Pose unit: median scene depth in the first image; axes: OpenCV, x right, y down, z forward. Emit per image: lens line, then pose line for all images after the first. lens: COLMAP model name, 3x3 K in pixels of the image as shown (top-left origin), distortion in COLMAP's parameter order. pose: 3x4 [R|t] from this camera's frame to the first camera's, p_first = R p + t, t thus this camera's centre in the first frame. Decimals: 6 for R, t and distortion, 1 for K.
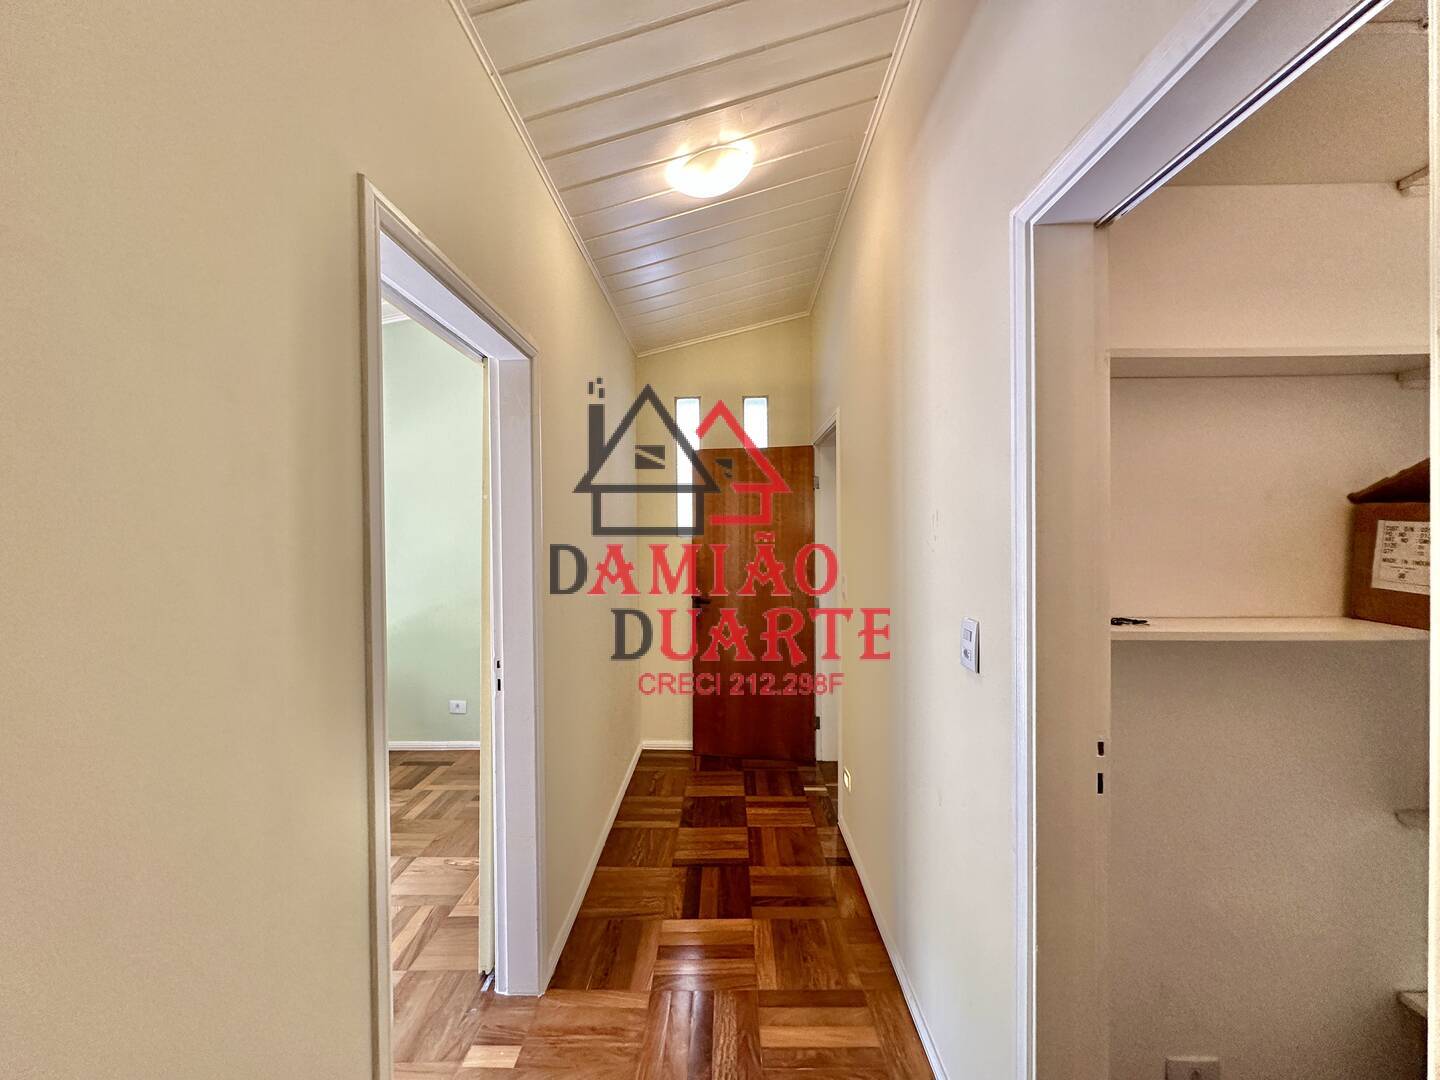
lens RADIAL K [[576.5, 0, 725.1], [0, 576.5, 538.2], [0, 0, 1]] dist [-0.005637, 0.000842]
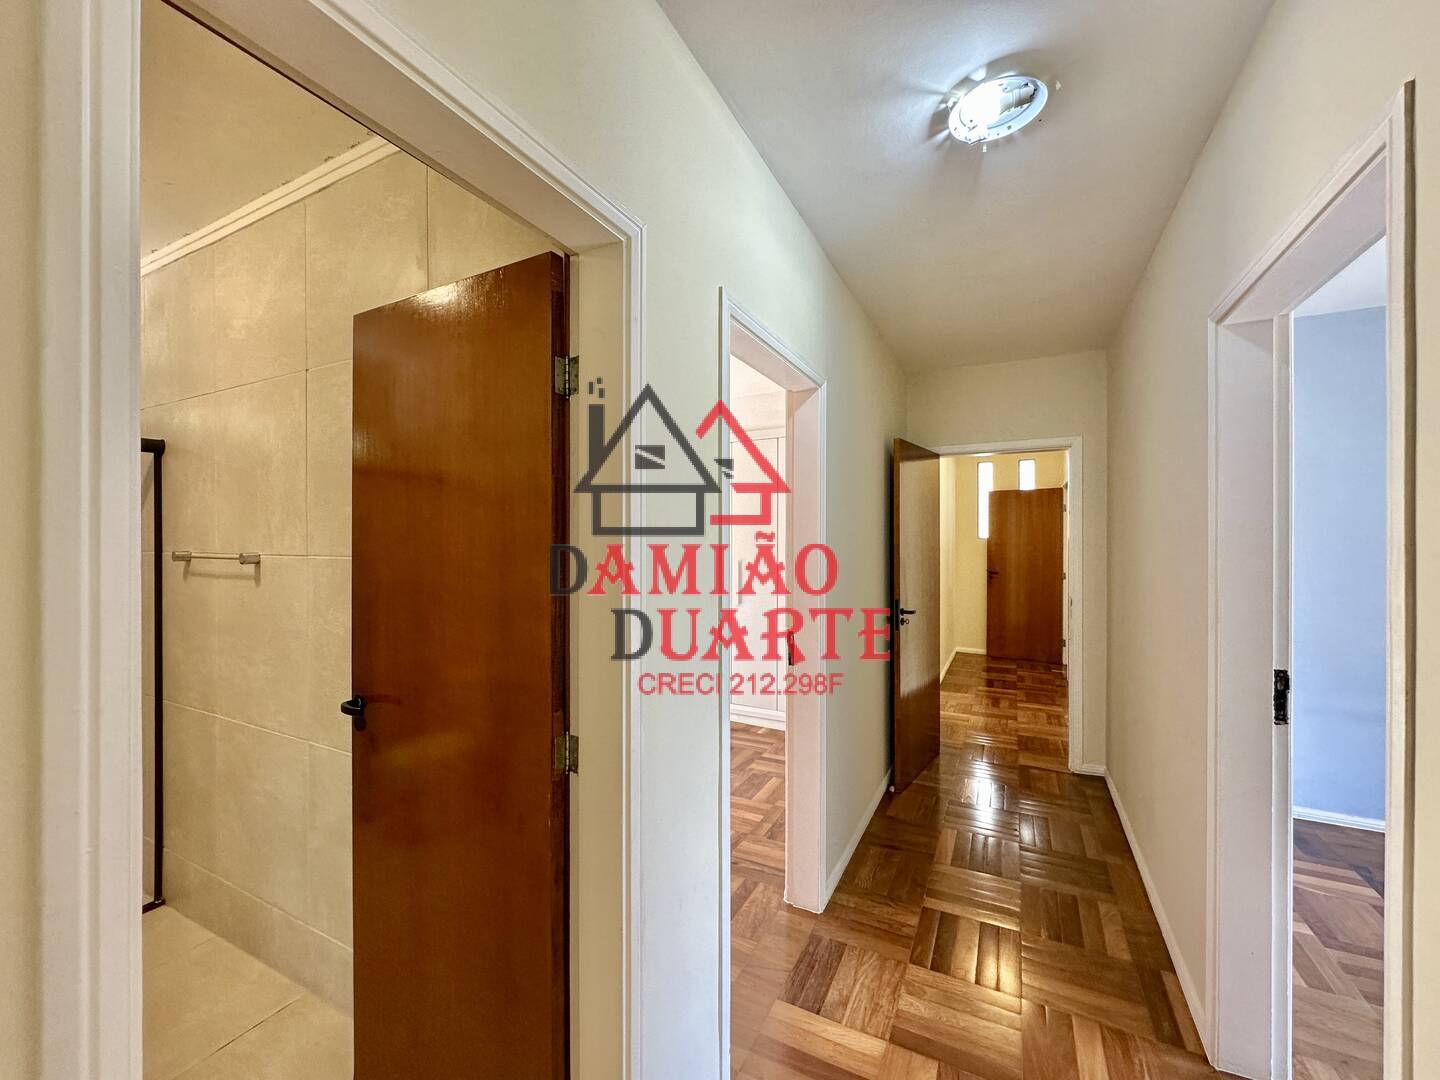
lens RADIAL K [[576.5, 0, 714.0], [0, 576.5, 541.7], [0, 0, 1]] dist [-0.005637, 0.000842]
pose [[0.899556, 0.010276, -0.436685, -0.025831], [-0.009100, 0.999947, 0.004784, 0.005374], [0.436711, -0.000330, 0.899602, -0.688696]]
